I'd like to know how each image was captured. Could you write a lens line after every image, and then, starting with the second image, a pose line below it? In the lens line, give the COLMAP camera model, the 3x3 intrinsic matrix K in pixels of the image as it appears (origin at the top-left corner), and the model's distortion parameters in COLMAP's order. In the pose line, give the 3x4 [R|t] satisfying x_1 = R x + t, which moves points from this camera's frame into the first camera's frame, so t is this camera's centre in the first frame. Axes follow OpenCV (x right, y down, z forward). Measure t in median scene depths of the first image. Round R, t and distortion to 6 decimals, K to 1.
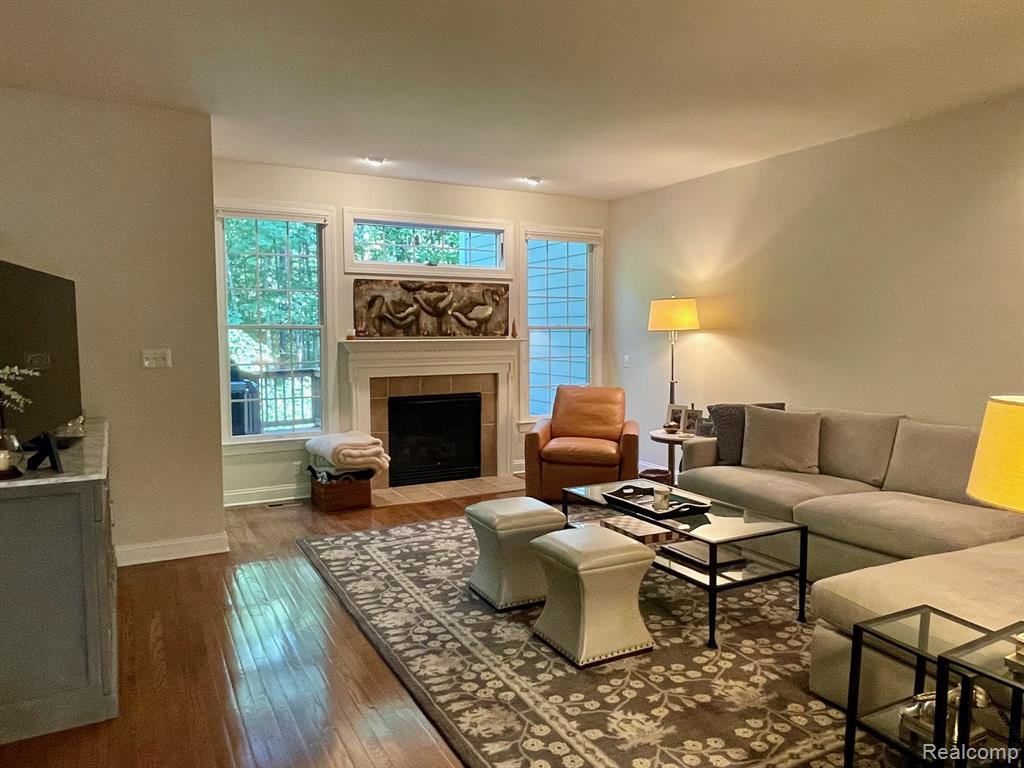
lens RADIAL K [[690.4, 0, 512.0], [0, 690.4, 384.0], [0, 0, 1]] dist [0.000194, 0.000945]
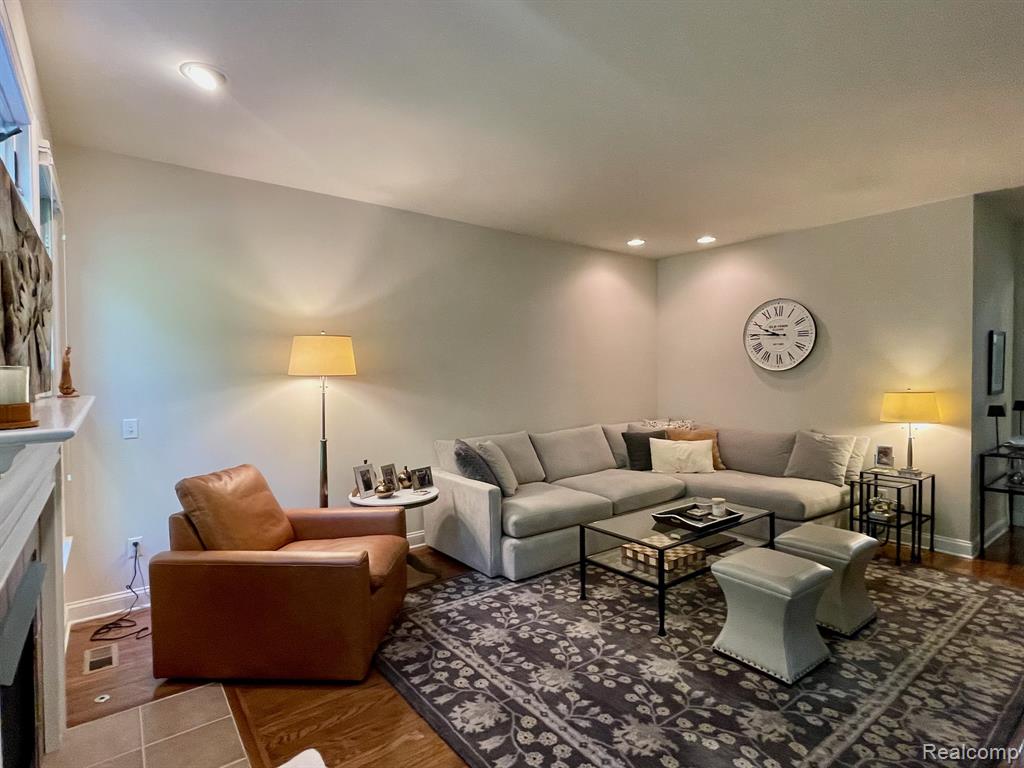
lens RADIAL K [[523.4, 0, 512.0], [0, 523.4, 384.0], [0, 0, 1]] dist [0.000395, 0.000798]
pose [[-0.148244, -0.014459, 0.988845, -0.386145], [0.081762, 0.996291, 0.026825, -0.065898], [-0.985565, 0.084827, -0.146512, 0.861404]]
